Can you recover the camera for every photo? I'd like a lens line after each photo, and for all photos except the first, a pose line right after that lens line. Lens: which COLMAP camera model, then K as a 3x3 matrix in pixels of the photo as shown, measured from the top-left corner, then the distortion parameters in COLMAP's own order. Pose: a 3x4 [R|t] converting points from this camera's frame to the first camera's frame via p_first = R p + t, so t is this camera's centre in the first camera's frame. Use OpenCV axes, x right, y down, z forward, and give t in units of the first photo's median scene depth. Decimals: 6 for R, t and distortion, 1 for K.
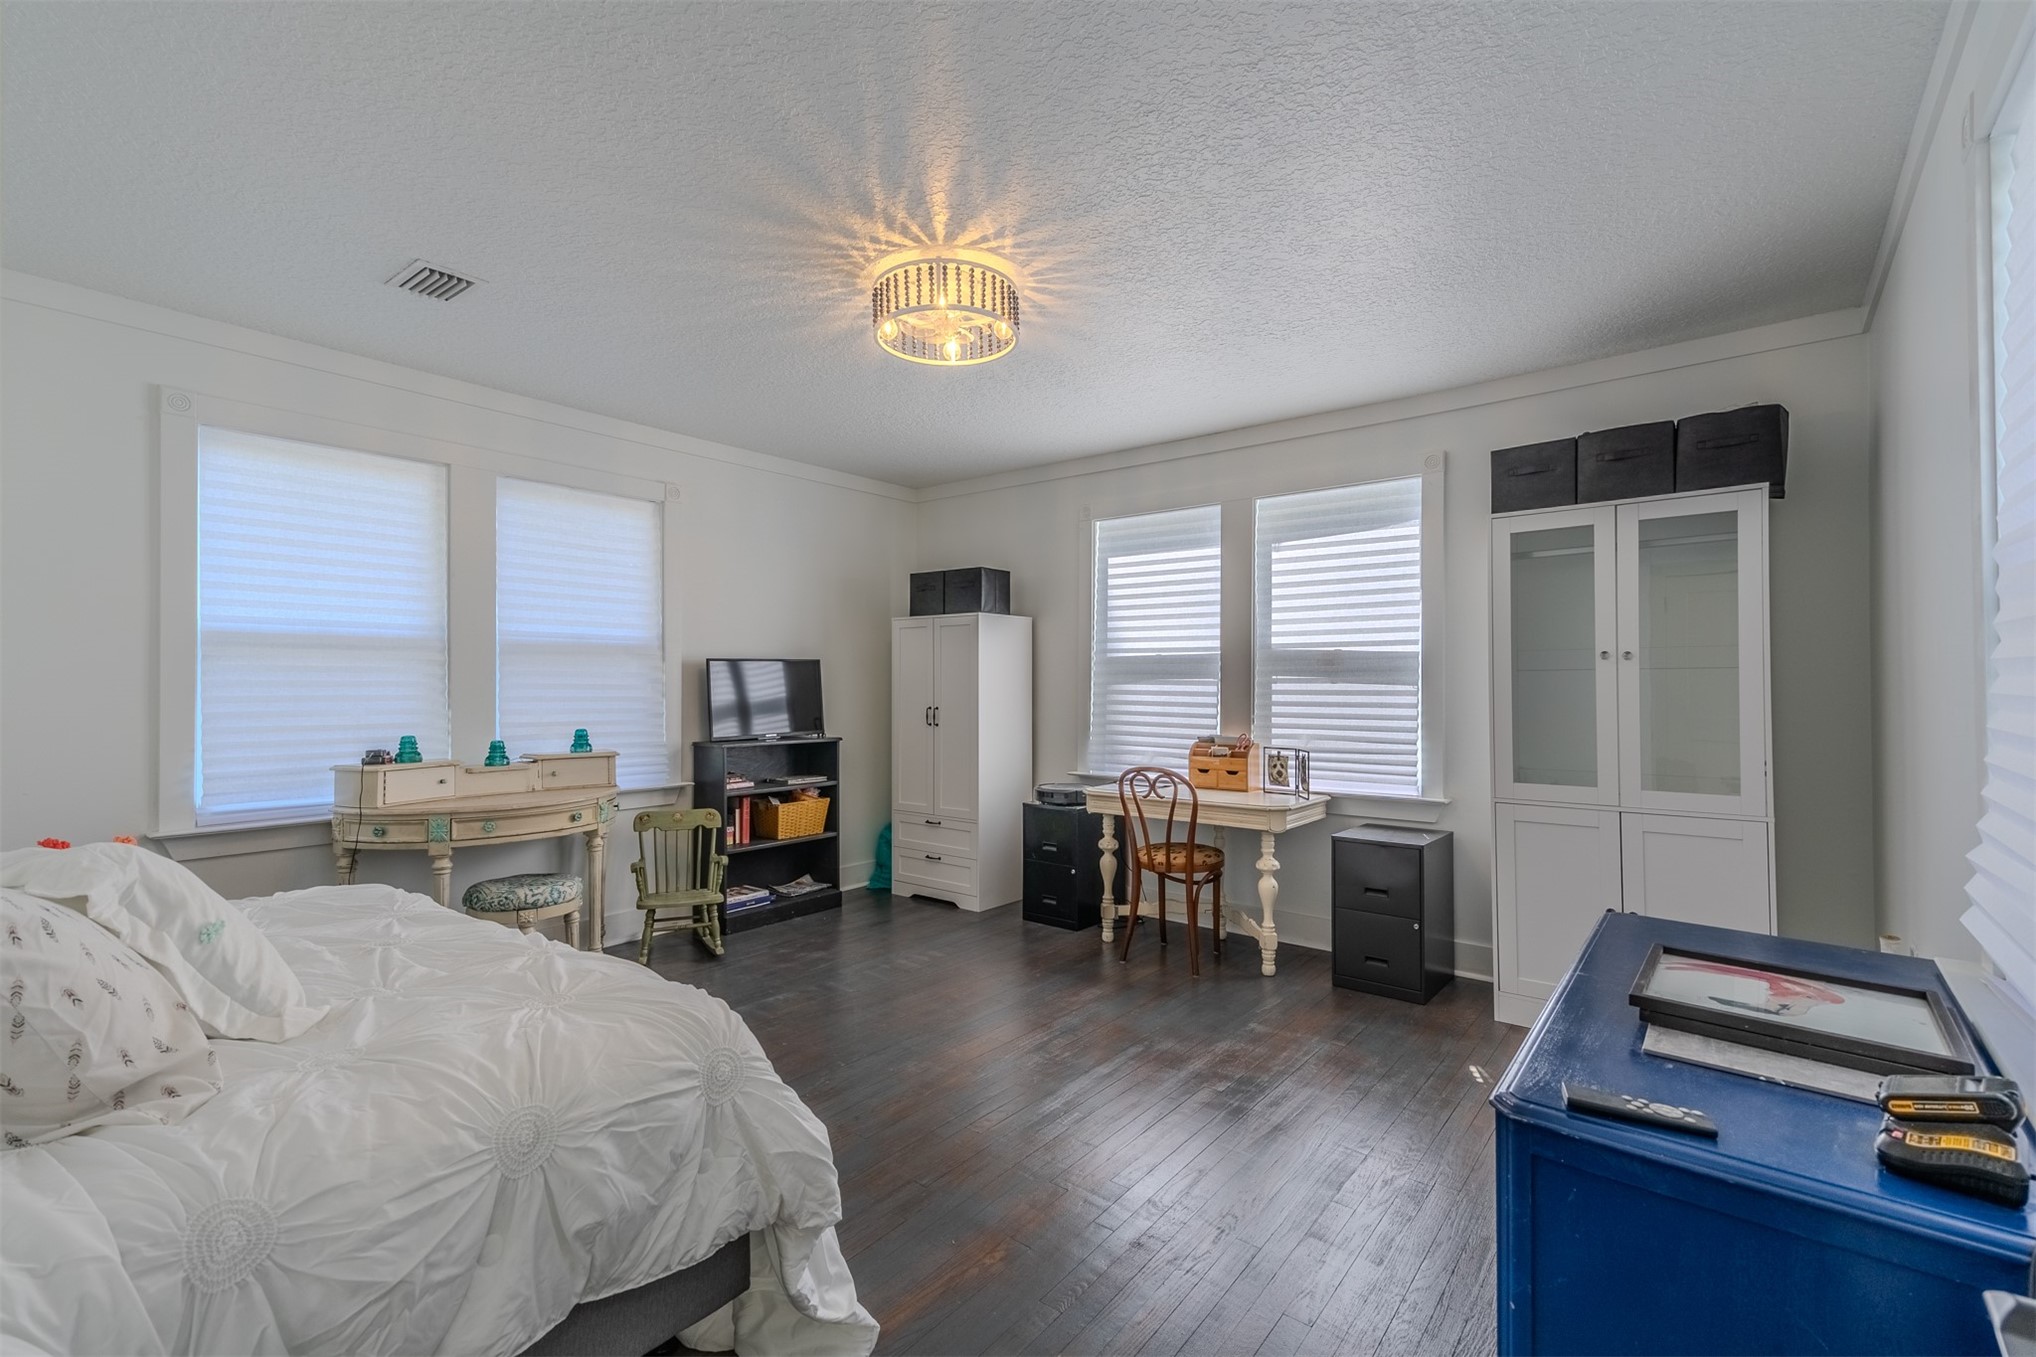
lens RADIAL K [[899.6, 0, 1020.4], [0, 899.6, 682.2], [0, 0, 1]] dist [0.028743, -0.000495]
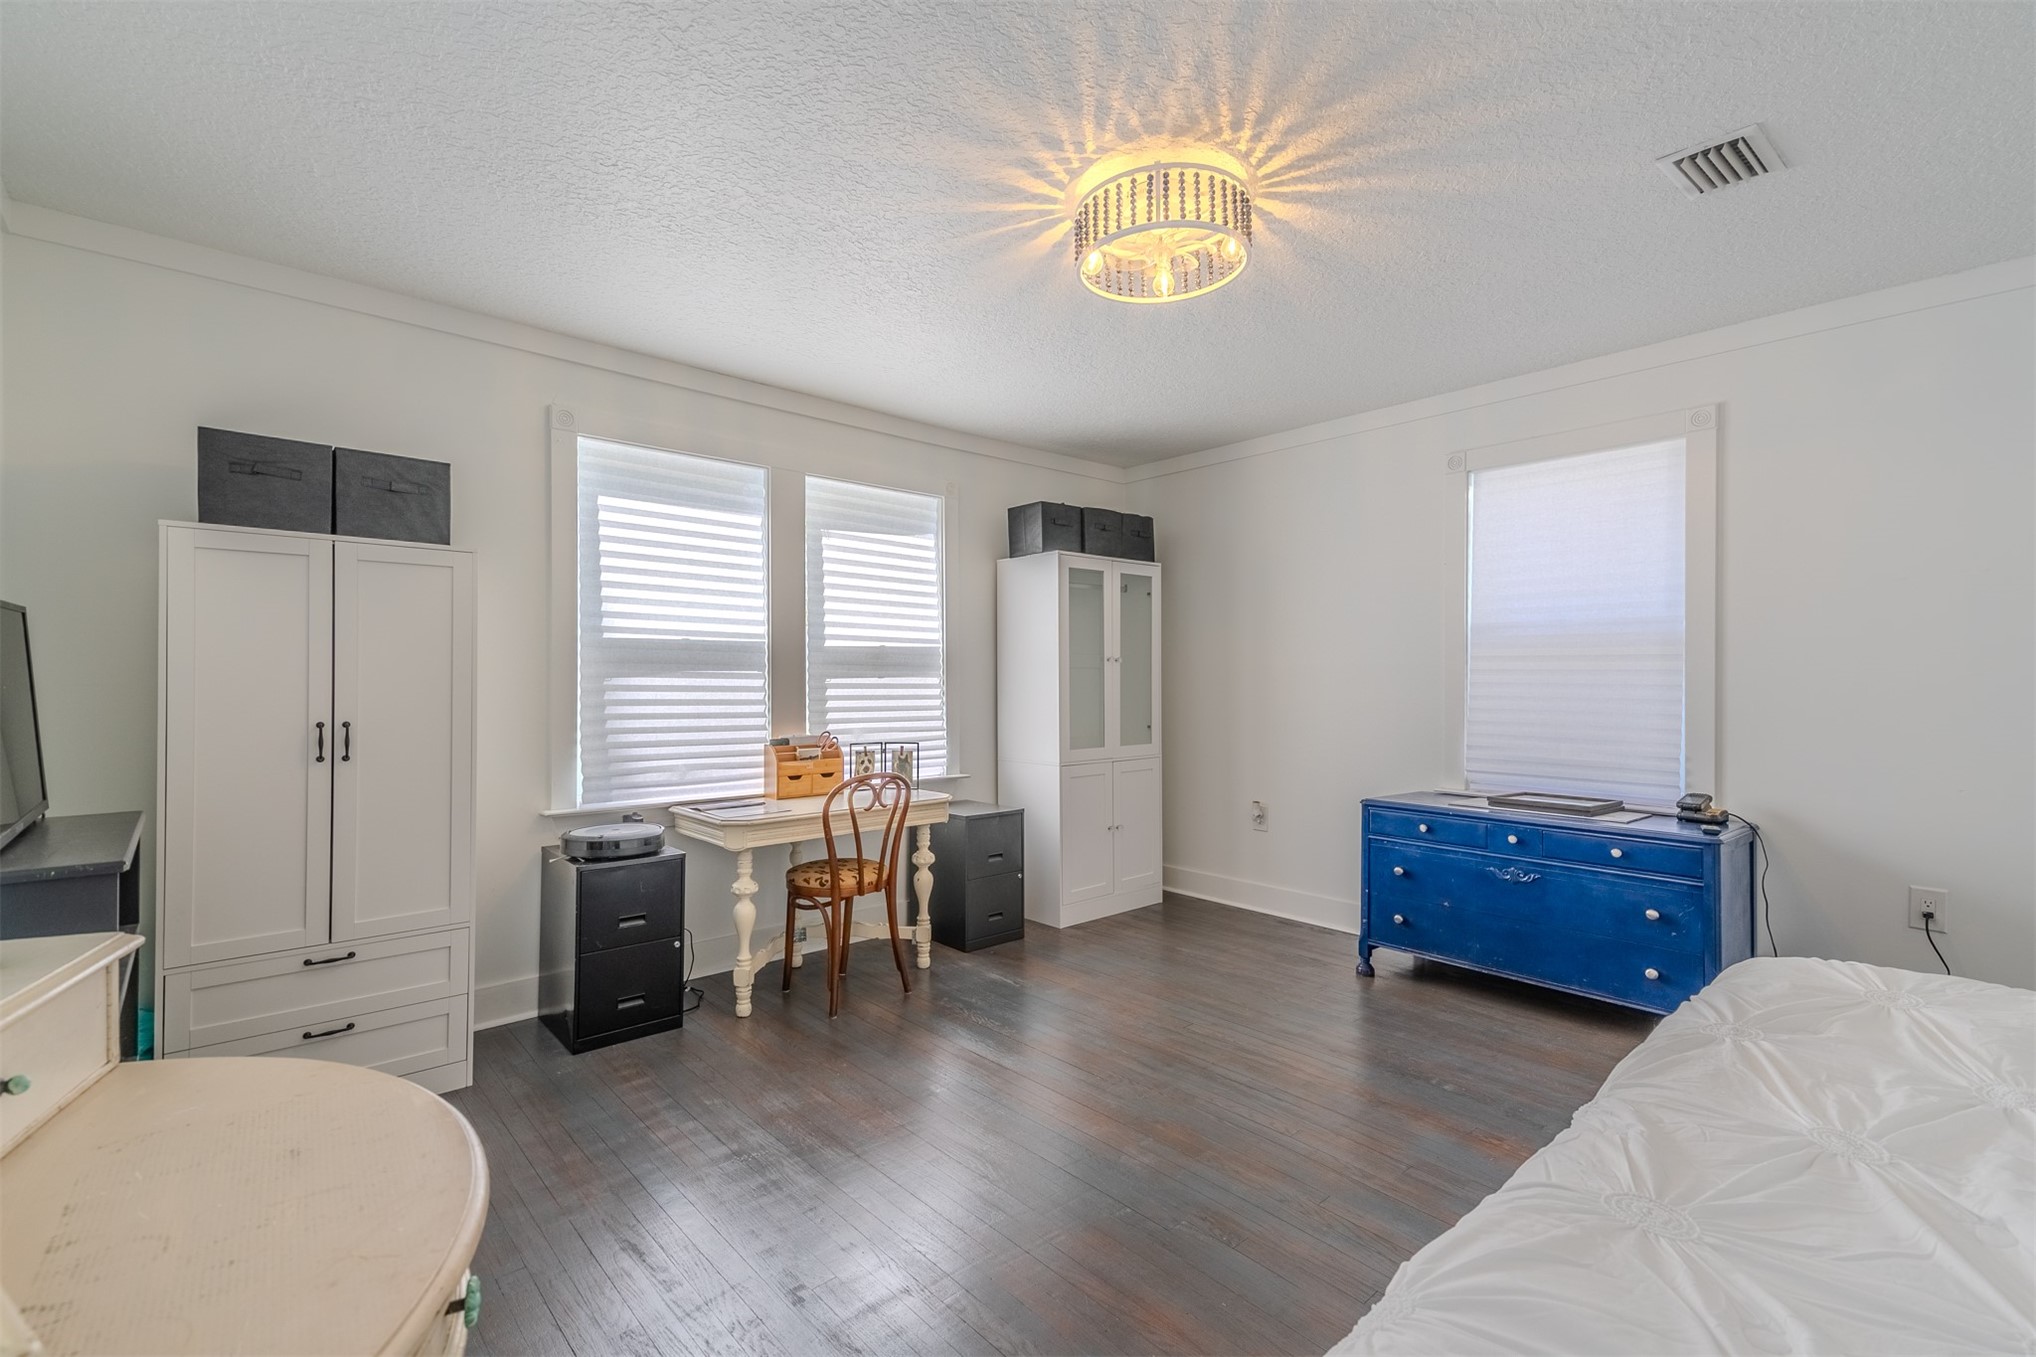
lens RADIAL K [[899.6, 0, 1016.1], [0, 899.6, 672.4], [0, 0, 1]] dist [0.028743, -0.000495]
pose [[0.182037, 0.011892, 0.983220, -0.603735], [0.000226, 0.999926, -0.012136, 0.008243], [-0.983292, 0.002431, 0.182021, 0.633009]]
